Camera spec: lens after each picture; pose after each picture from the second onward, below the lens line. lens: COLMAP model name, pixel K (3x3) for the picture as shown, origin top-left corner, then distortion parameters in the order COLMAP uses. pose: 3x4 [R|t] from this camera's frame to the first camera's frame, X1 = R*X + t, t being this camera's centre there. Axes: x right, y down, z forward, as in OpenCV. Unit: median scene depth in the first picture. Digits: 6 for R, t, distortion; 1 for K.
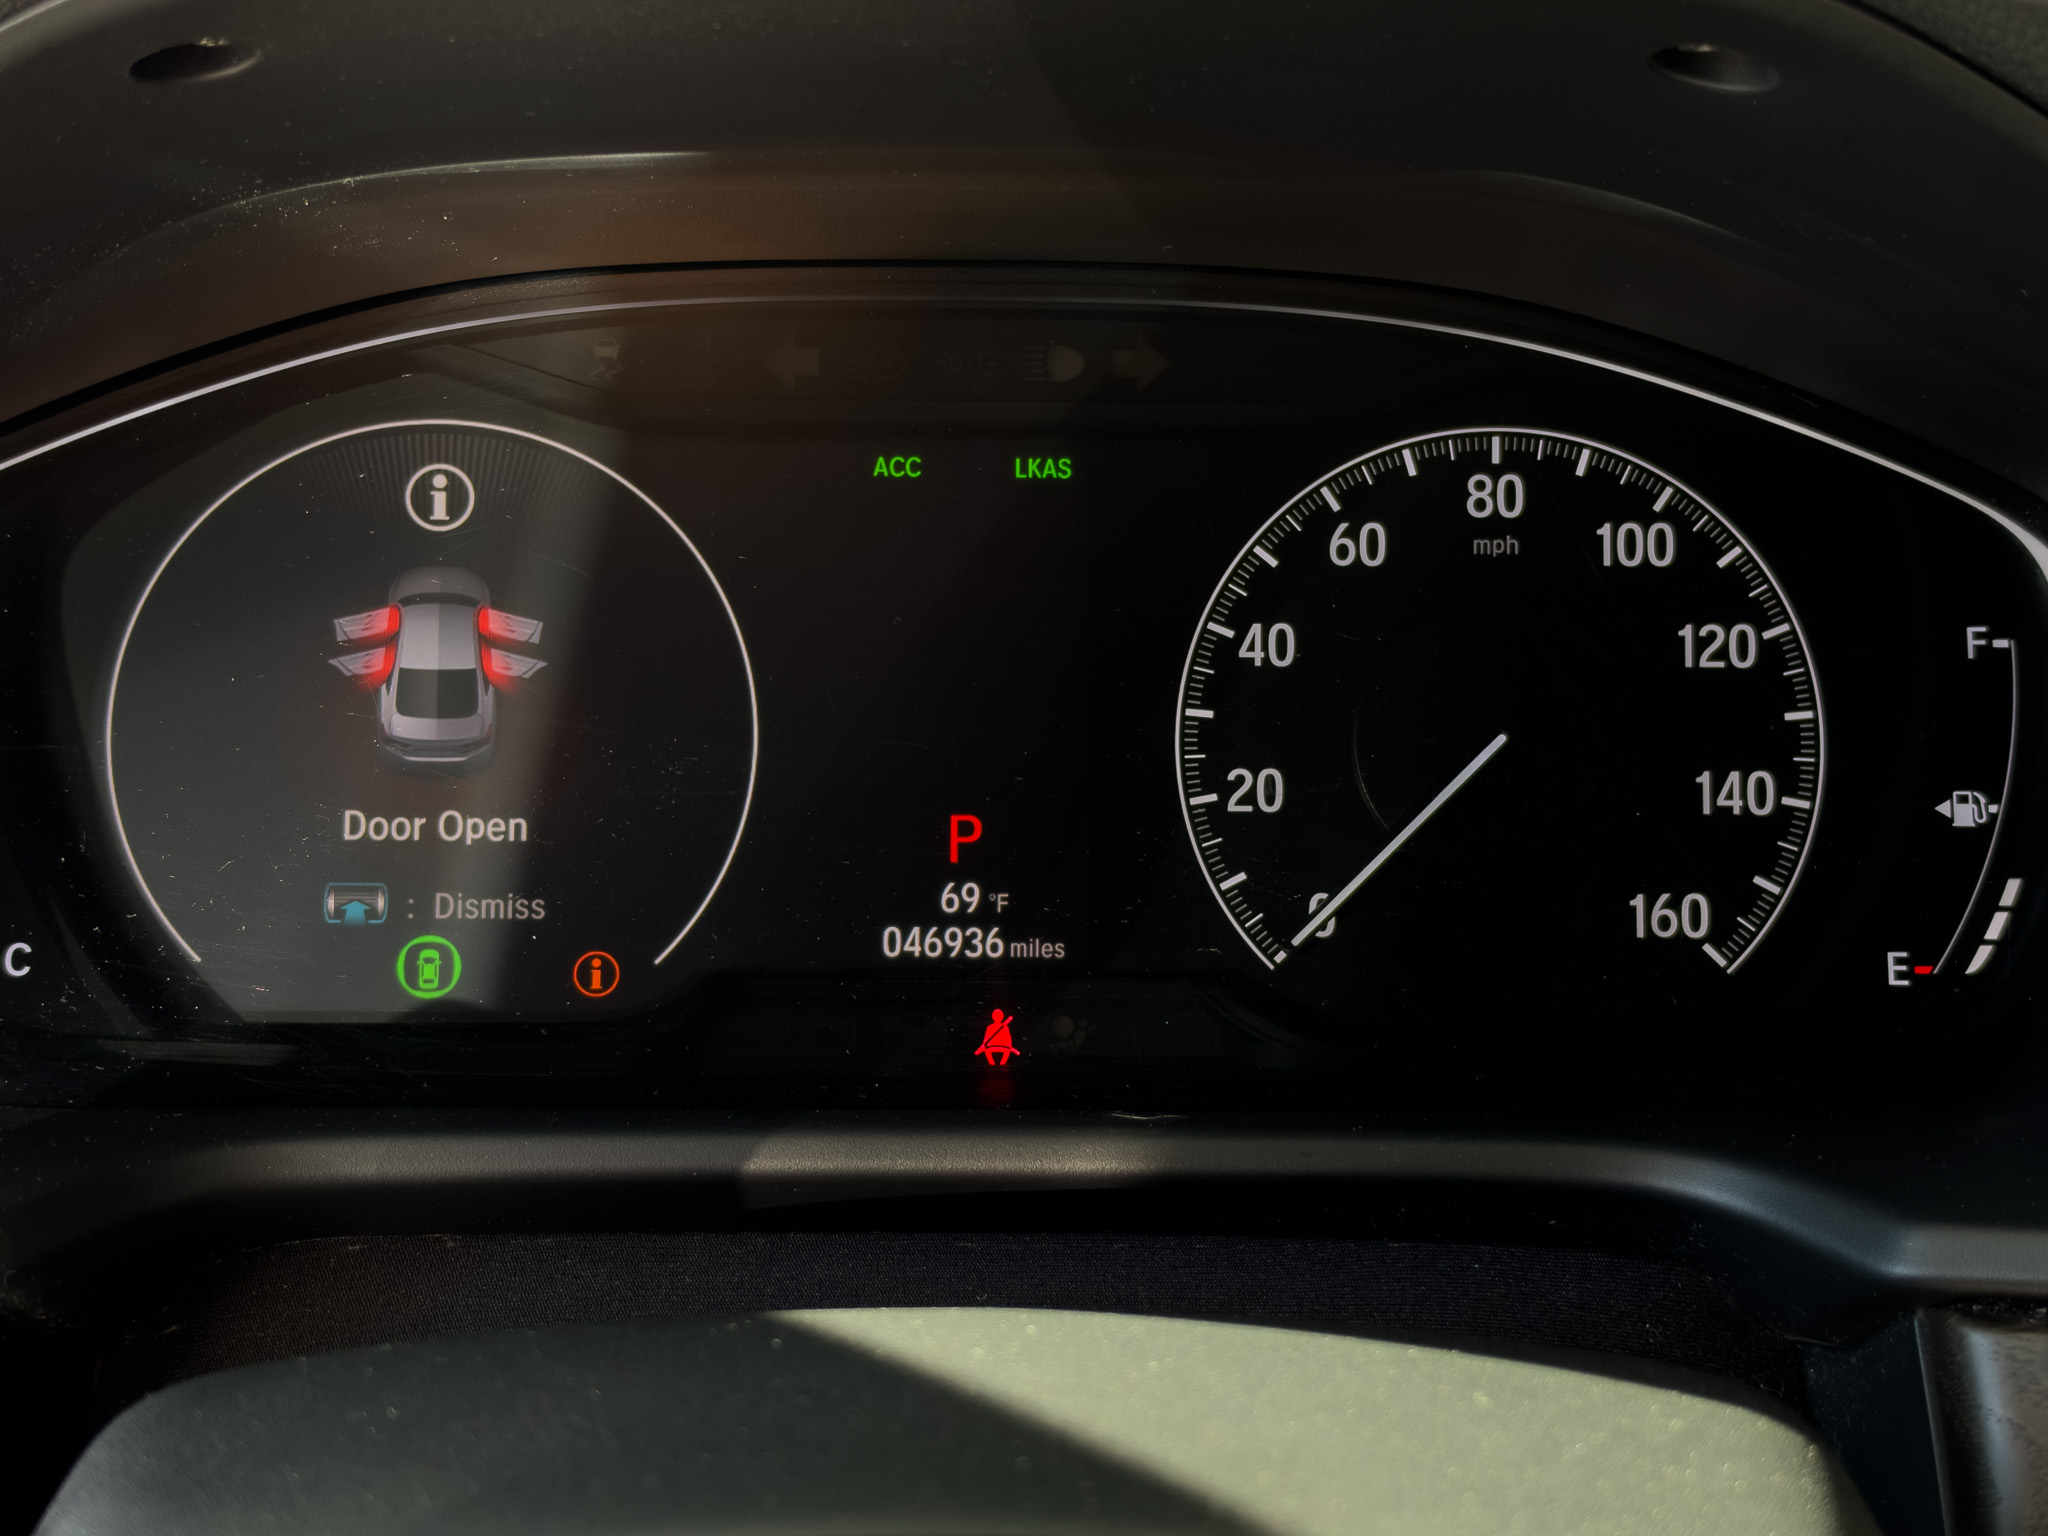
lens RADIAL K [[2952.1, 0, 1024.0], [0, 2952.1, 768.0], [0, 0, 1]] dist [0.242016, -0.755032]
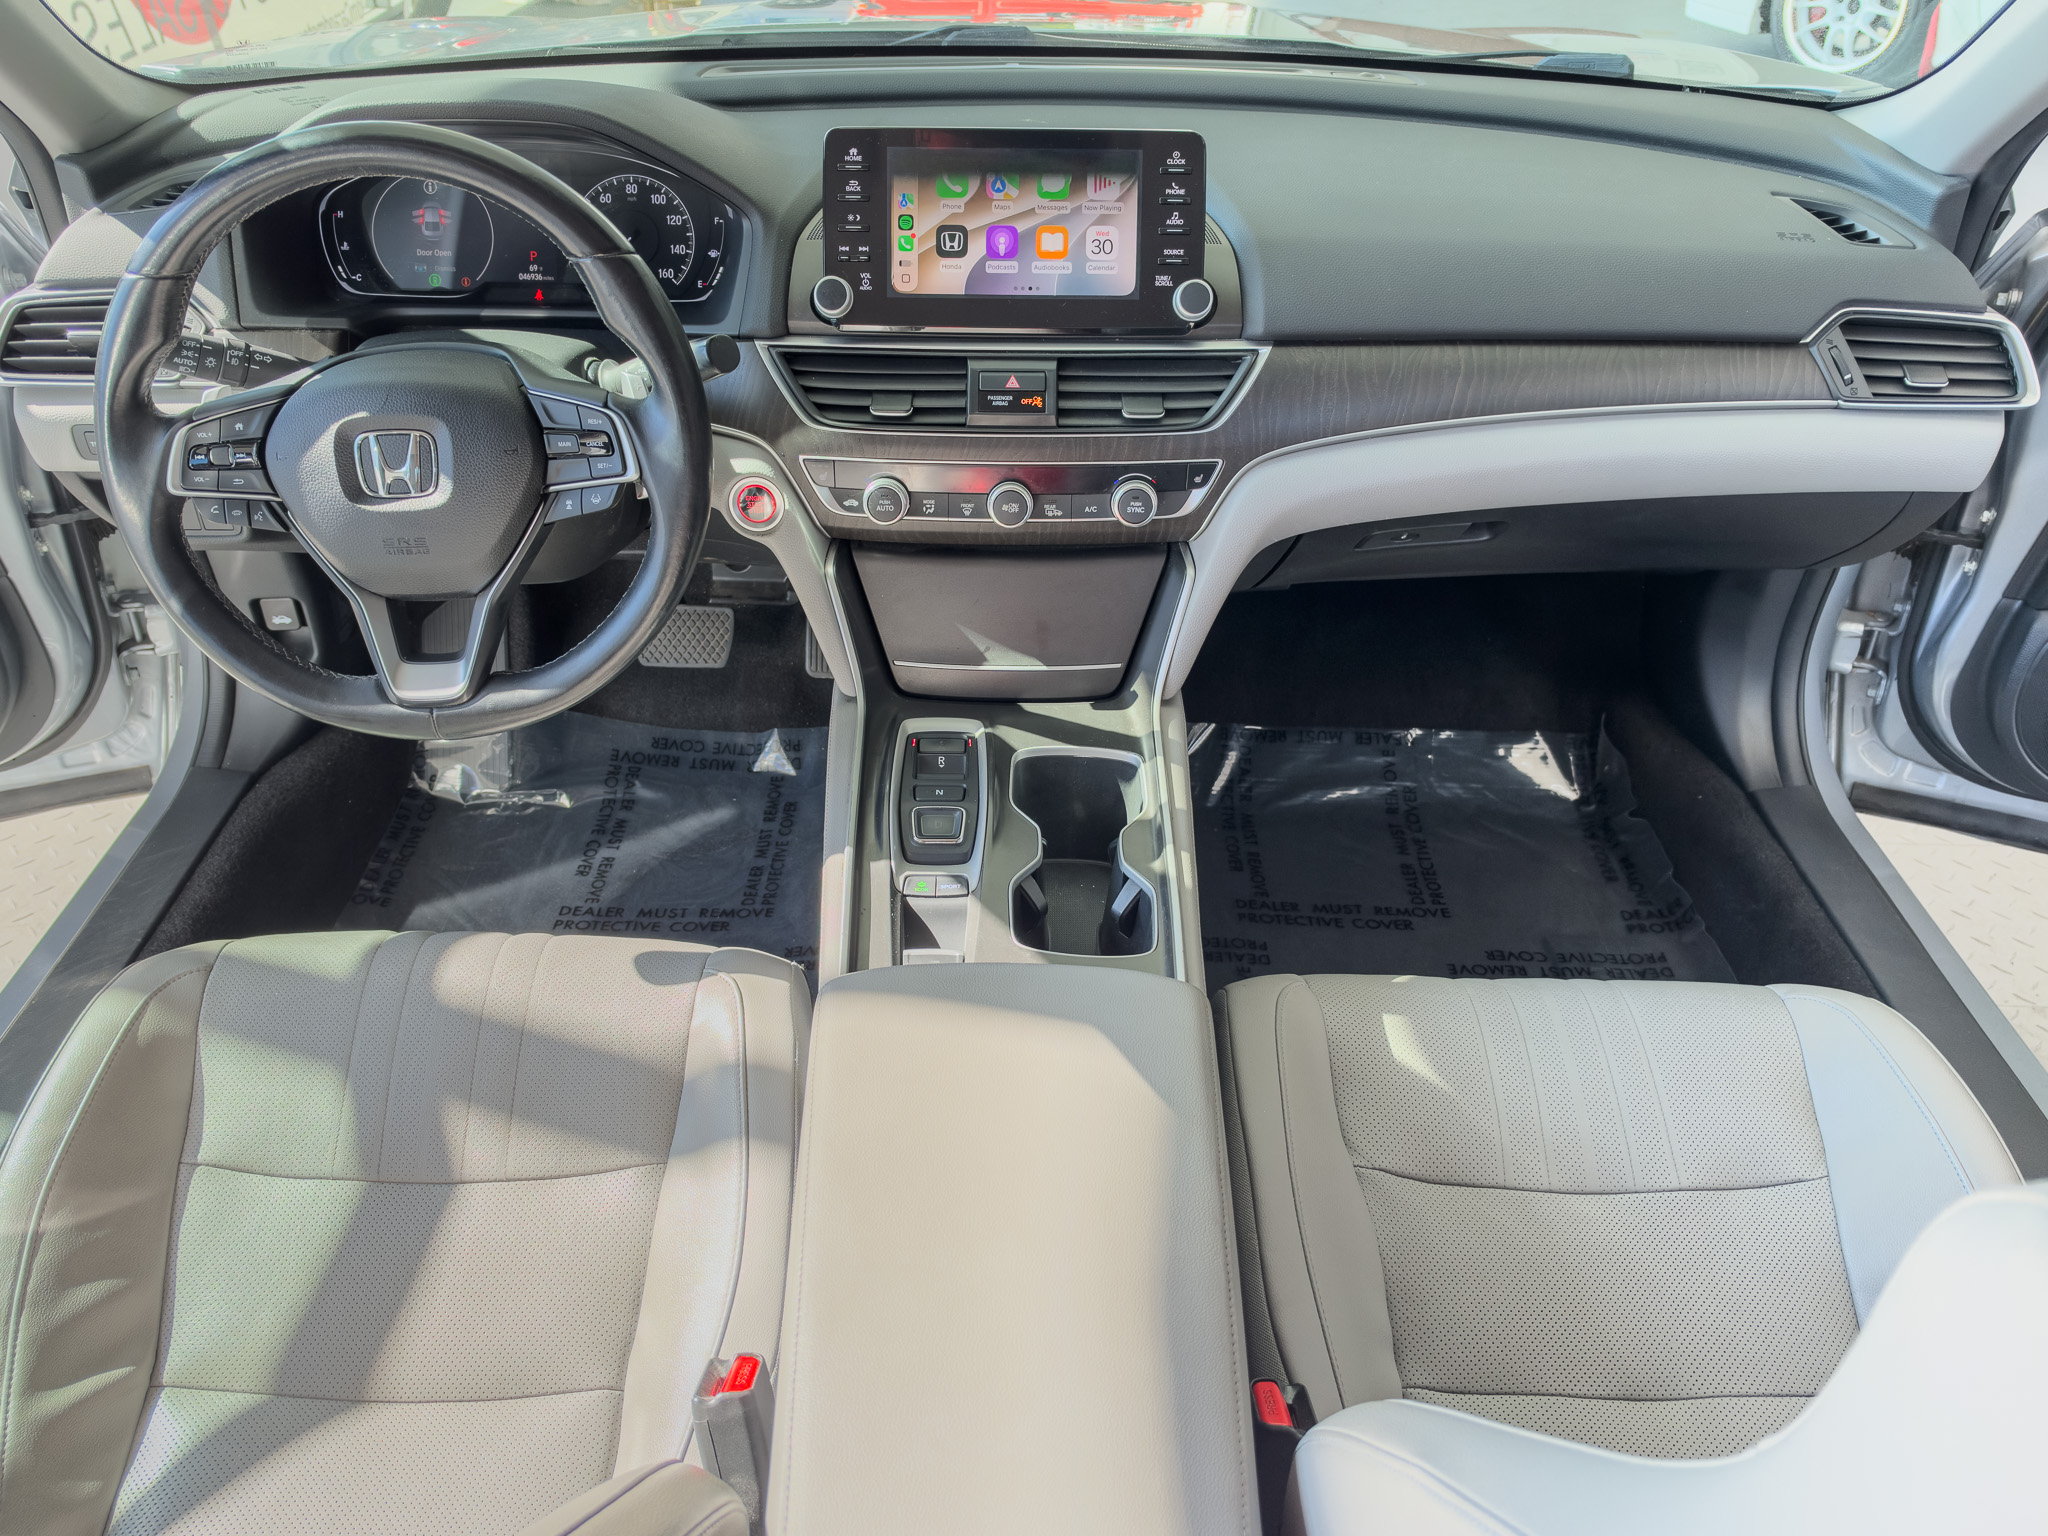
lens RADIAL K [[1610.8, 0, 1024.0], [0, 1610.8, 768.0], [0, 0, 1]] dist [0.071503, -0.246787]
pose [[0.999831, 0.014363, 0.011467, 0.831866], [-0.017374, 0.942108, 0.334858, -0.097463], [-0.005994, -0.335001, 0.942199, -2.022763]]
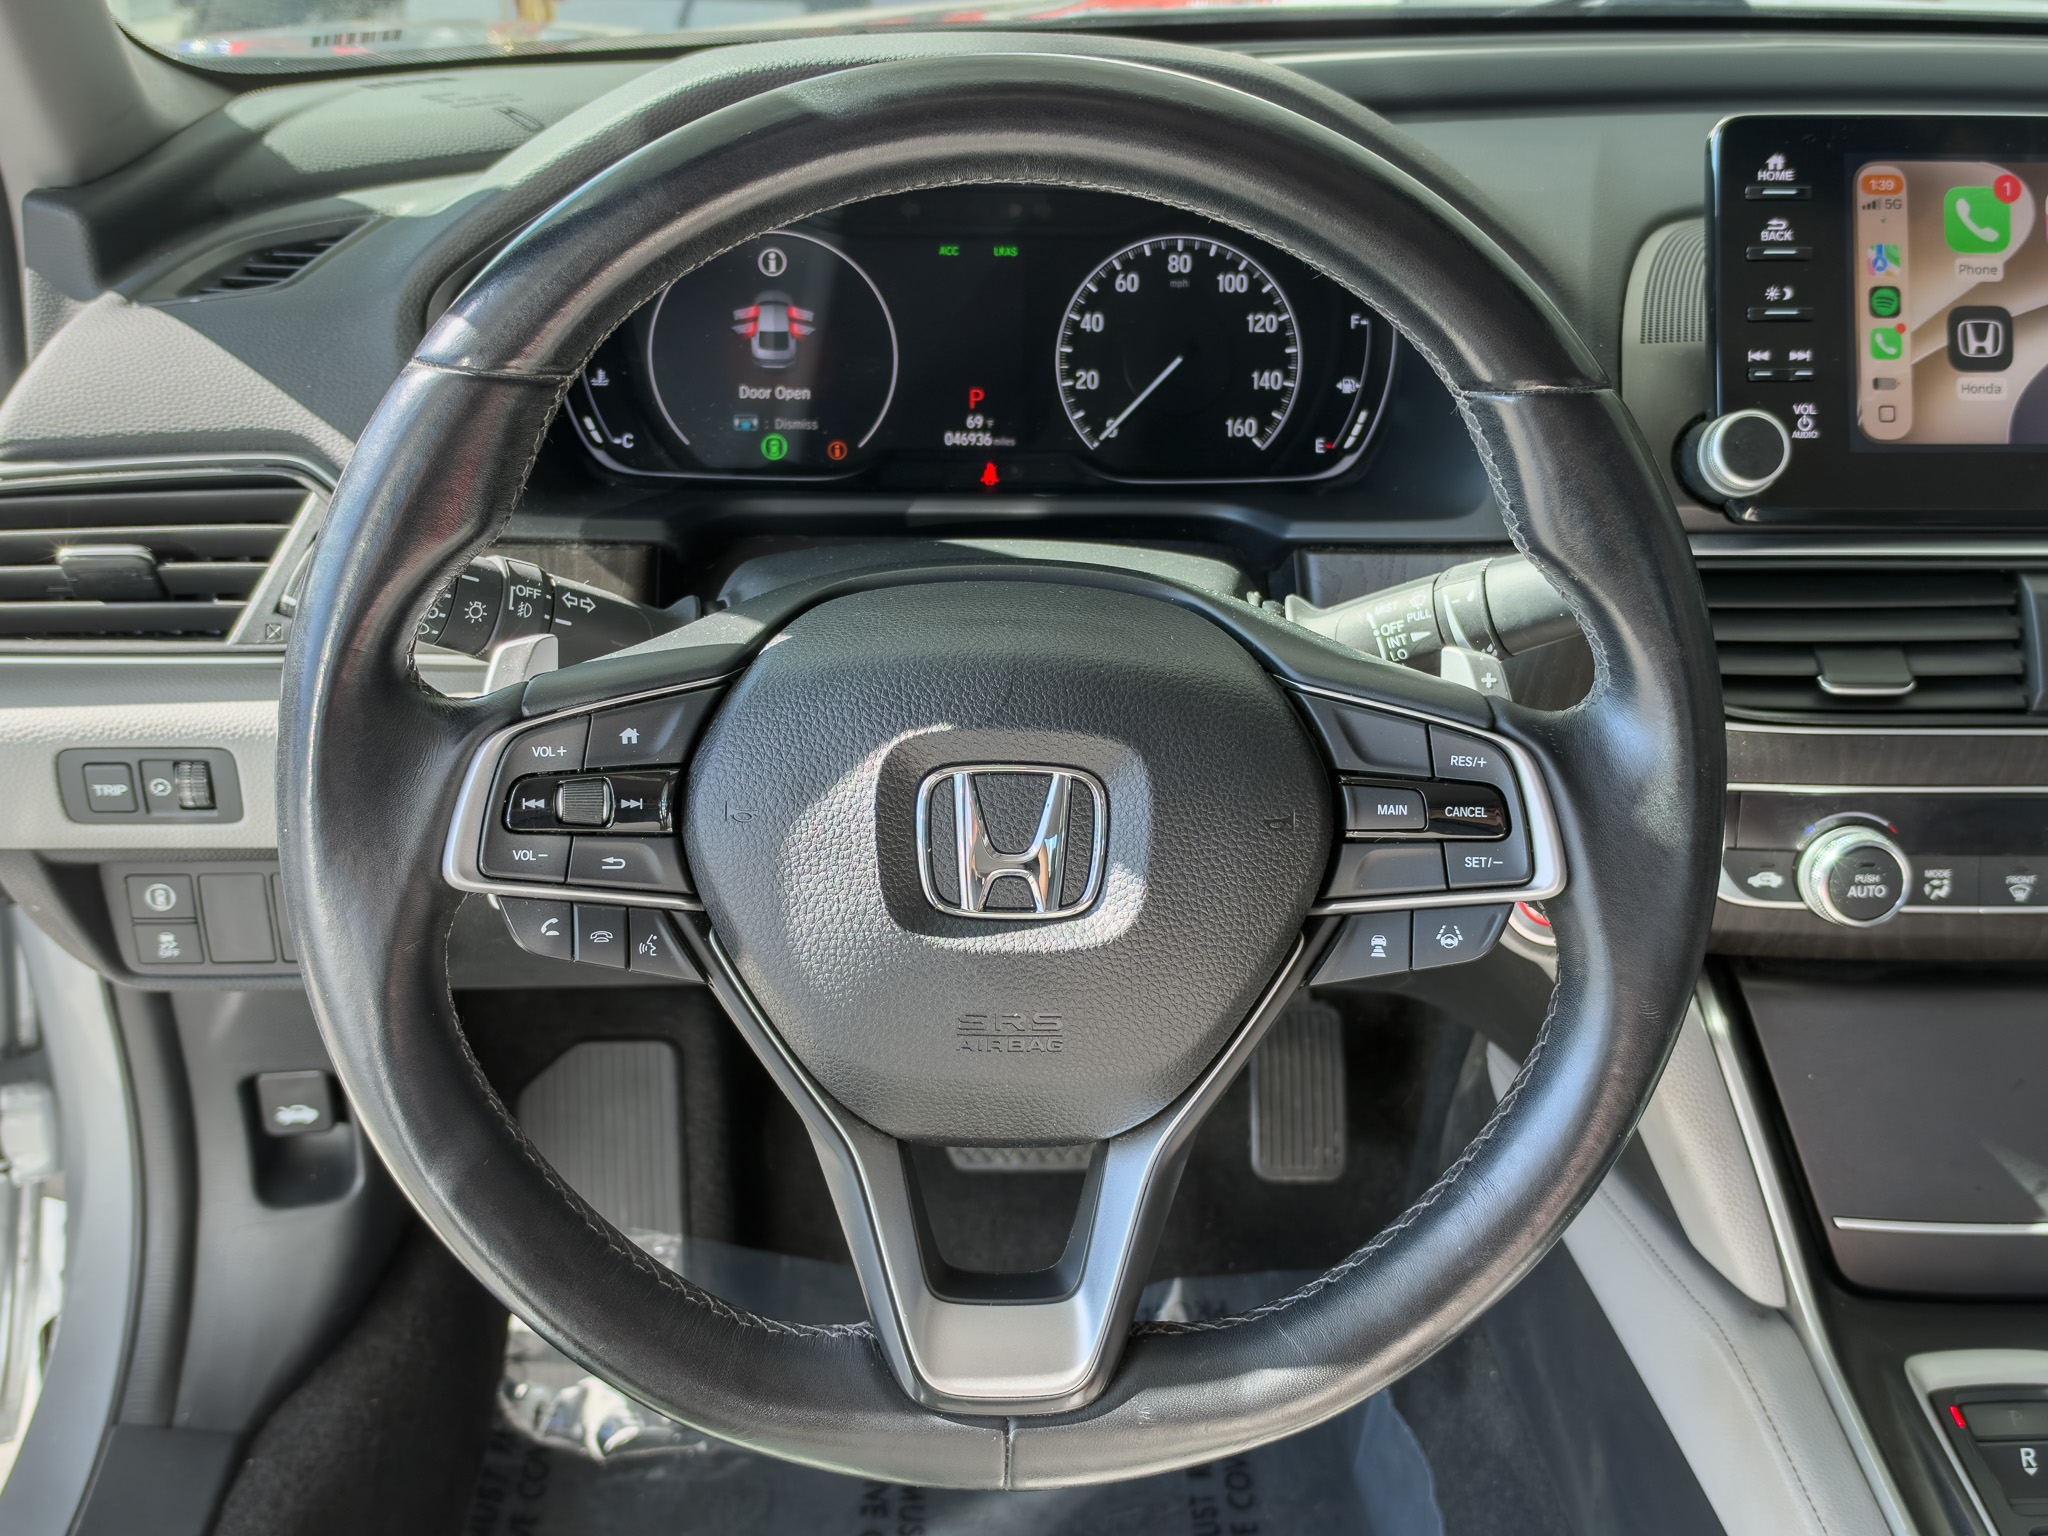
lens RADIAL K [[2350.6, 0, 1024.0], [0, 2350.6, 768.0], [0, 0, 1]] dist [0.271936, -0.950938]
pose [[0.999275, -0.005194, 0.037703, -0.058589], [-0.001185, 0.985918, 0.167226, -0.003885], [-0.038040, -0.167150, 0.985197, -1.123466]]
